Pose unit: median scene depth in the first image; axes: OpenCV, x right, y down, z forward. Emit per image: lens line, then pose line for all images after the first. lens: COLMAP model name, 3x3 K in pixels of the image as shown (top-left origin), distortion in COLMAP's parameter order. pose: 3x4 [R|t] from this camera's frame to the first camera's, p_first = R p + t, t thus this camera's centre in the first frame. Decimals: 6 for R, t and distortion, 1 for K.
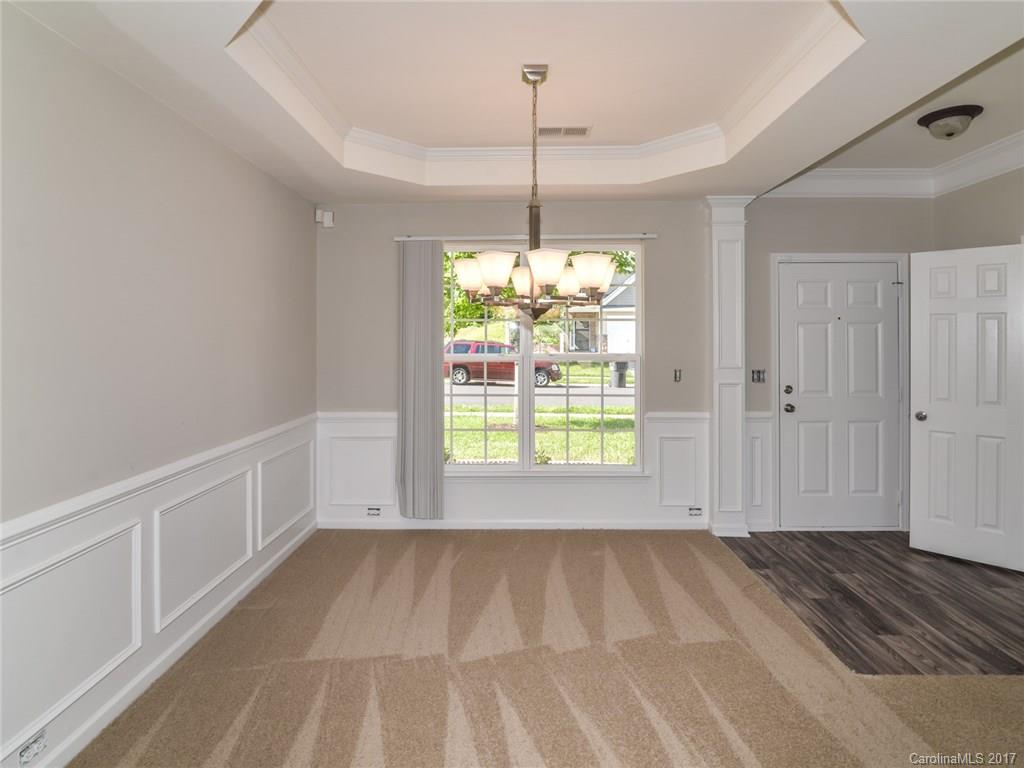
lens RADIAL K [[550.9, 0, 506.3], [0, 550.9, 335.2], [0, 0, 1]] dist [-0.007542, -0.001071]
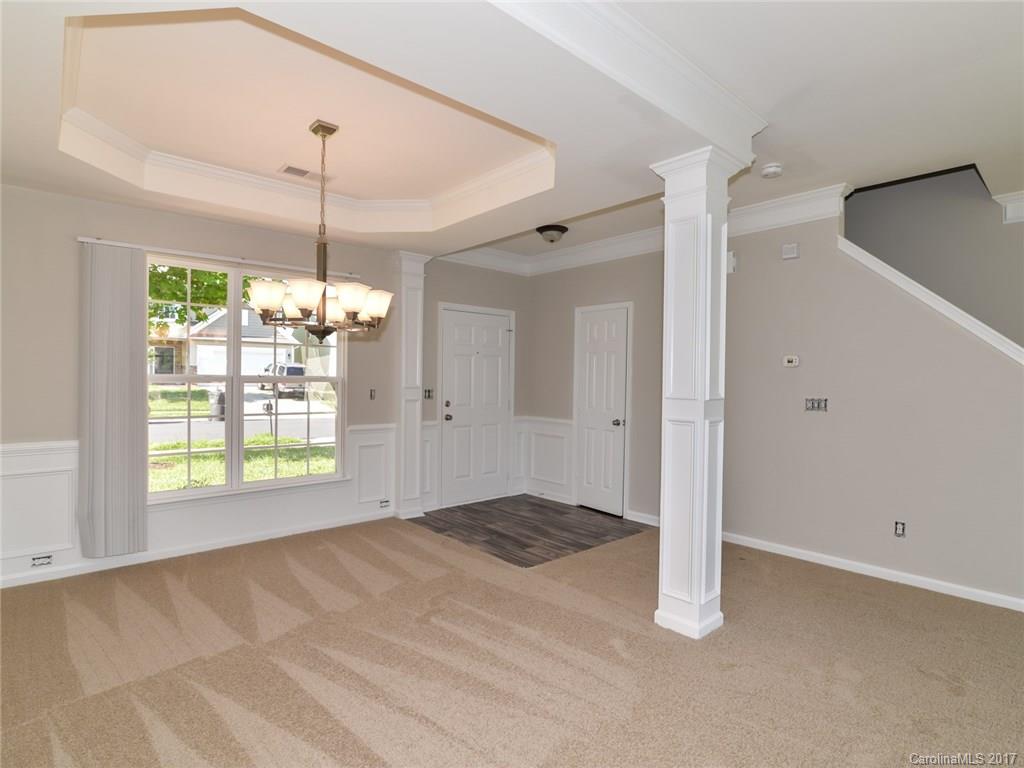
lens RADIAL K [[530.6, 0, 512.0], [0, 530.6, 384.0], [0, 0, 1]] dist [-0.004328, -0.000817]
pose [[0.737496, 0.001211, 0.675350, -0.286558], [-0.019443, 0.999622, 0.019440, 0.024632], [-0.675071, -0.027468, 0.737241, -0.077155]]
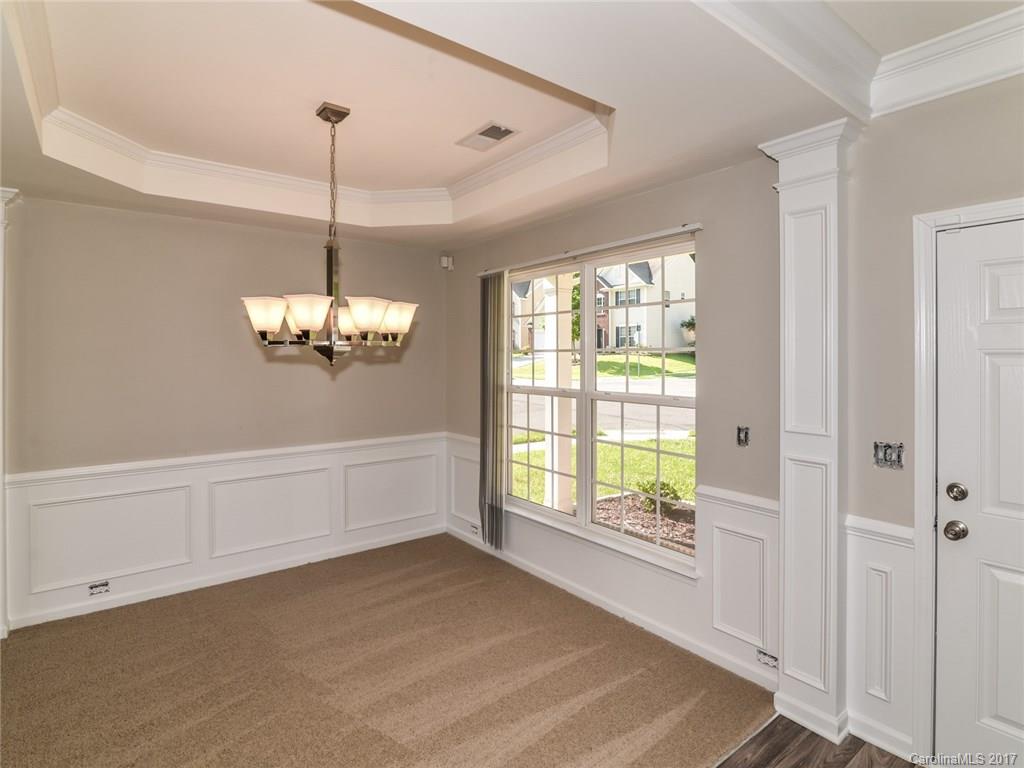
lens RADIAL K [[540.4, 0, 510.9], [0, 540.4, 357.9], [0, 0, 1]] dist [-0.001775, -0.000228]
pose [[0.627170, 0.003100, -0.778876, 0.725940], [0.009990, 0.999878, 0.012024, -0.032442], [0.778818, -0.015322, 0.627063, 0.456182]]
